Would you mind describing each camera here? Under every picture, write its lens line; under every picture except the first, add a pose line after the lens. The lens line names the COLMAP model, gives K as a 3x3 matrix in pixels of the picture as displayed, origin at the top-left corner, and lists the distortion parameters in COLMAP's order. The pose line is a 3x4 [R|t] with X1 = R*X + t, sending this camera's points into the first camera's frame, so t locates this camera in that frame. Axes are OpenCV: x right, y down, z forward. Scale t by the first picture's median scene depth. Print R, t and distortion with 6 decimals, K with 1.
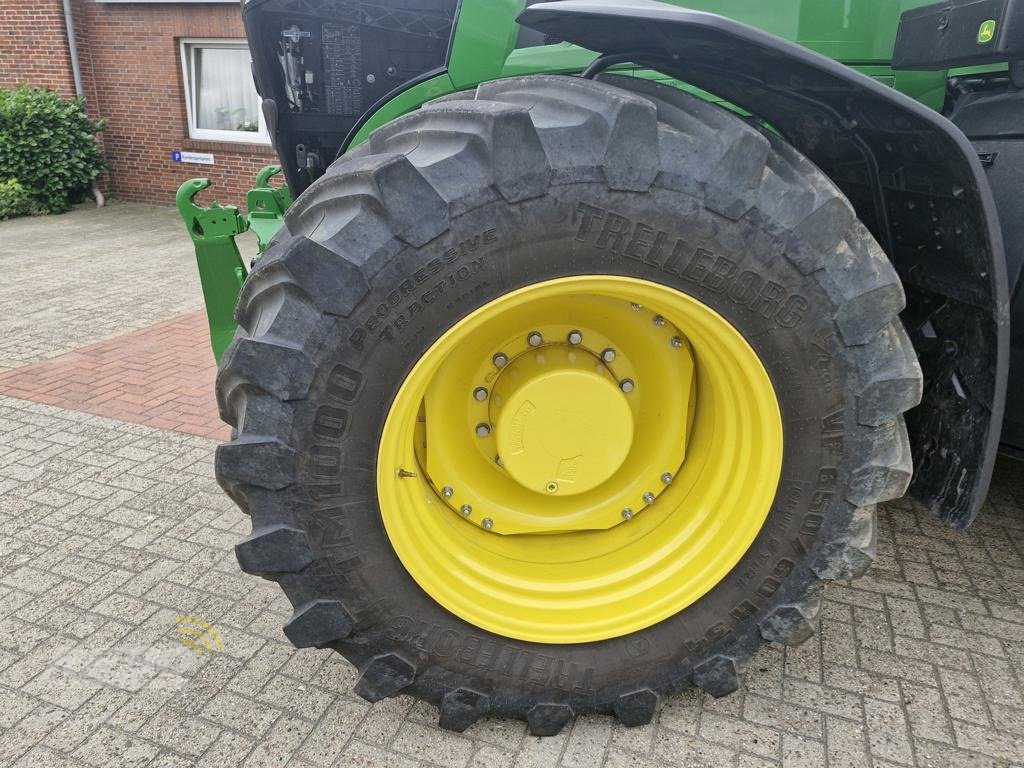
lens RADIAL K [[692.9, 0, 513.4], [0, 692.9, 387.5], [0, 0, 1]] dist [0.087019, -0.072178]
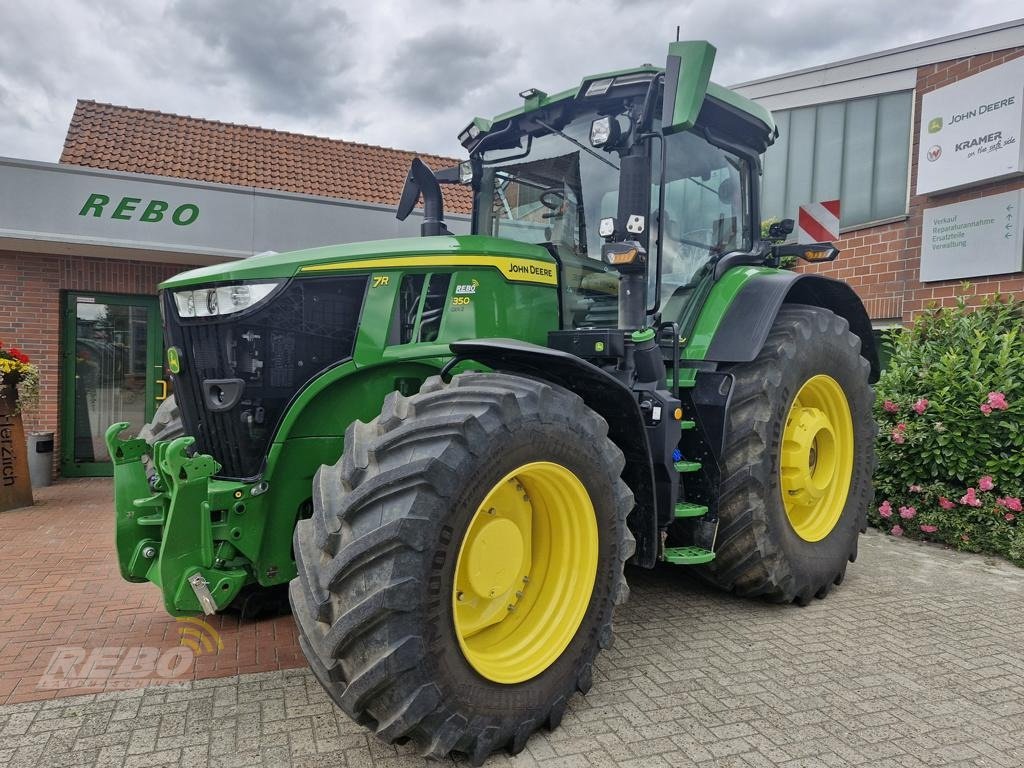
lens RADIAL K [[702.2, 0, 512.0], [0, 702.2, 384.0], [0, 0, 1]] dist [0.094988, -0.078375]
pose [[0.756989, -0.032931, 0.652597, -1.227210], [0.227893, 0.949325, -0.216443, 0.053532], [-0.612399, 0.312568, 0.726133, -0.532418]]
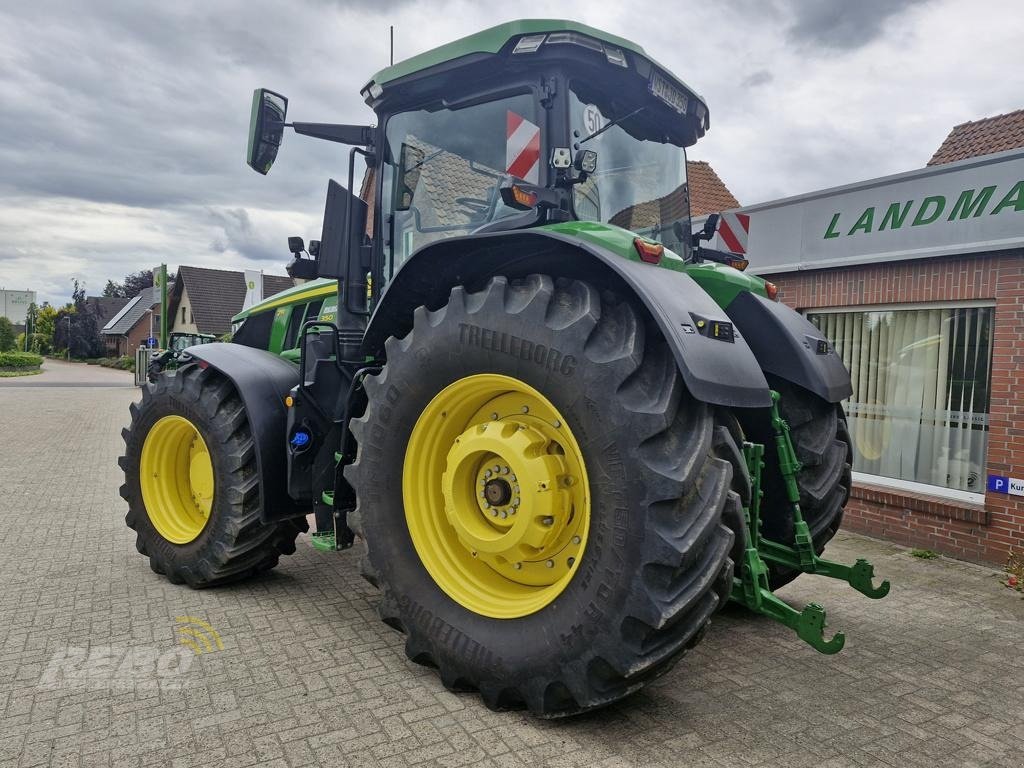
lens RADIAL K [[702.7, 0, 534.4], [0, 702.7, 394.7], [0, 0, 1]] dist [0.106170, -0.119817]
pose [[0.769000, 0.017885, -0.638999, 3.576893], [-0.226542, 0.942358, -0.246254, 0.205082], [0.597761, 0.334129, 0.728724, -0.550356]]
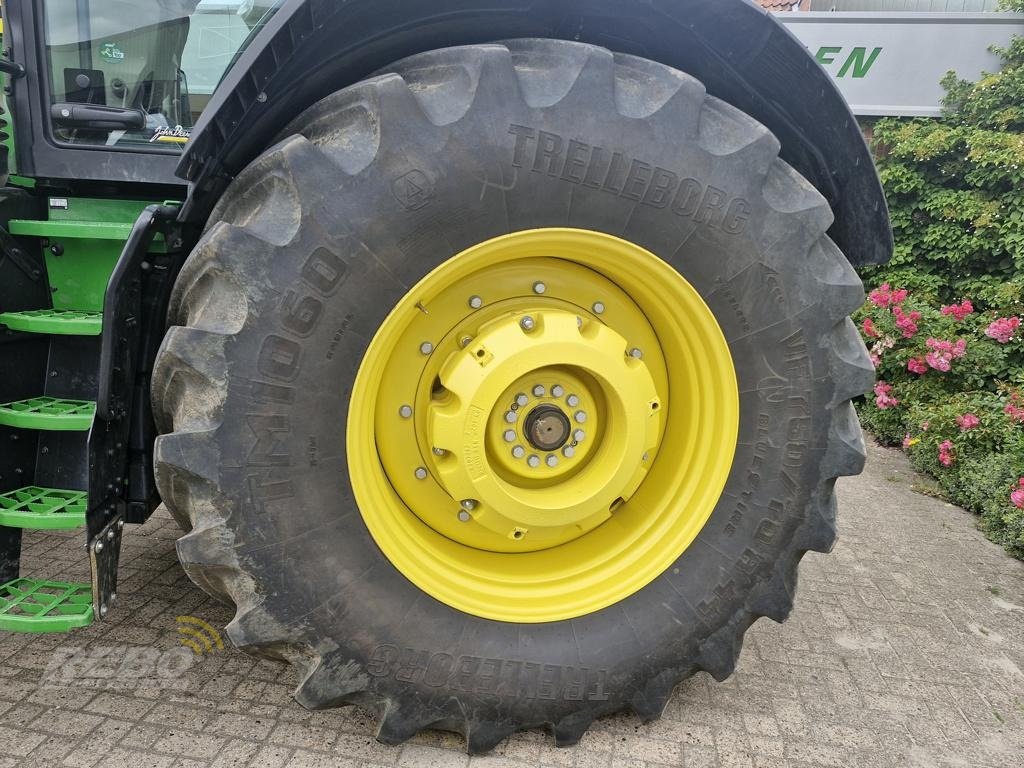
lens RADIAL K [[695.8, 0, 509.7], [0, 695.8, 389.5], [0, 0, 1]] dist [0.094511, -0.114589]
pose [[0.984038, -0.027764, 0.175781, 1.690961], [0.050606, 0.990632, -0.126835, 0.060955], [-0.170613, 0.133706, 0.976224, -0.183906]]
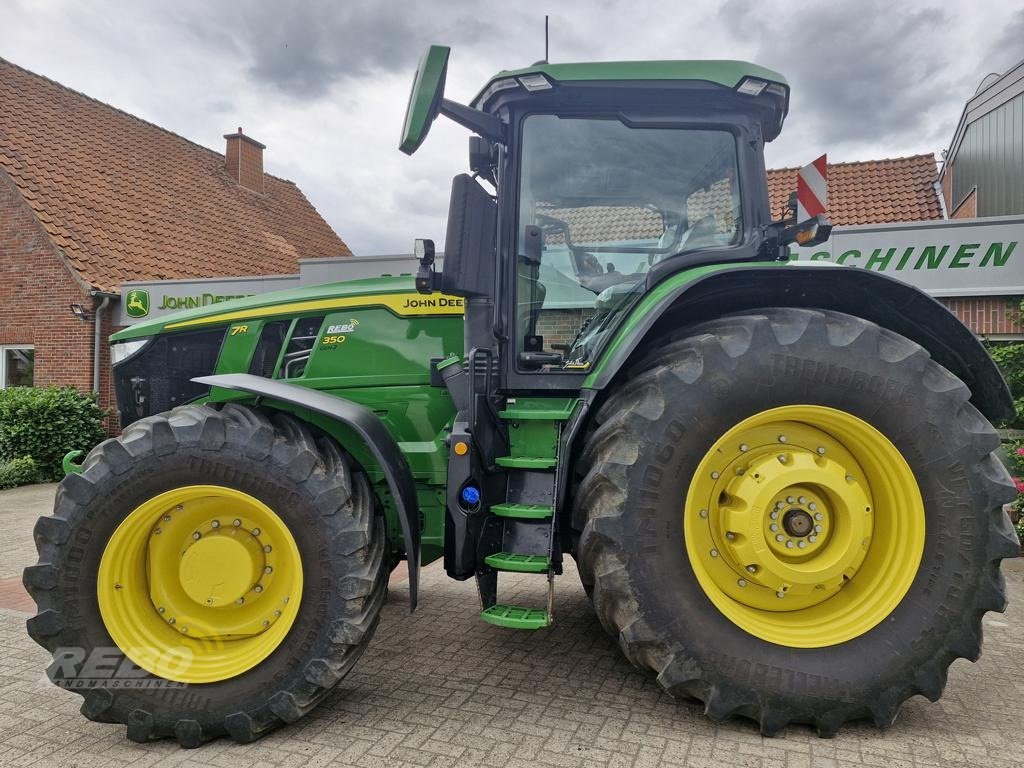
lens RADIAL K [[695.8, 0, 509.7], [0, 695.8, 389.5], [0, 0, 1]] dist [0.094511, -0.114589]
pose [[0.999405, -0.026369, -0.022240, 1.121984], [0.016759, 0.934678, -0.355101, 0.364025], [0.030151, 0.354517, 0.934563, -1.185059]]
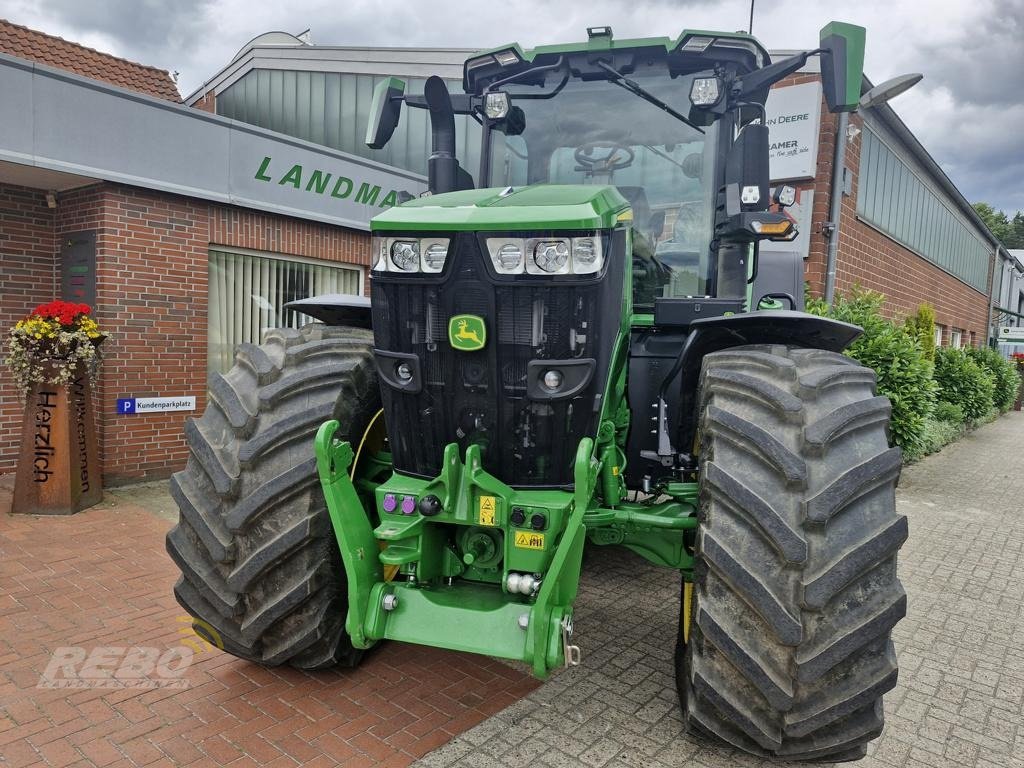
lens RADIAL K [[715.1, 0, 514.9], [0, 715.1, 384.5], [0, 0, 1]] dist [0.047252, -0.054843]
pose [[0.319770, -0.092295, 0.942989, -2.032031], [0.304128, 0.952580, -0.009897, -0.565976], [-0.897359, 0.289954, 0.332676, 1.075284]]
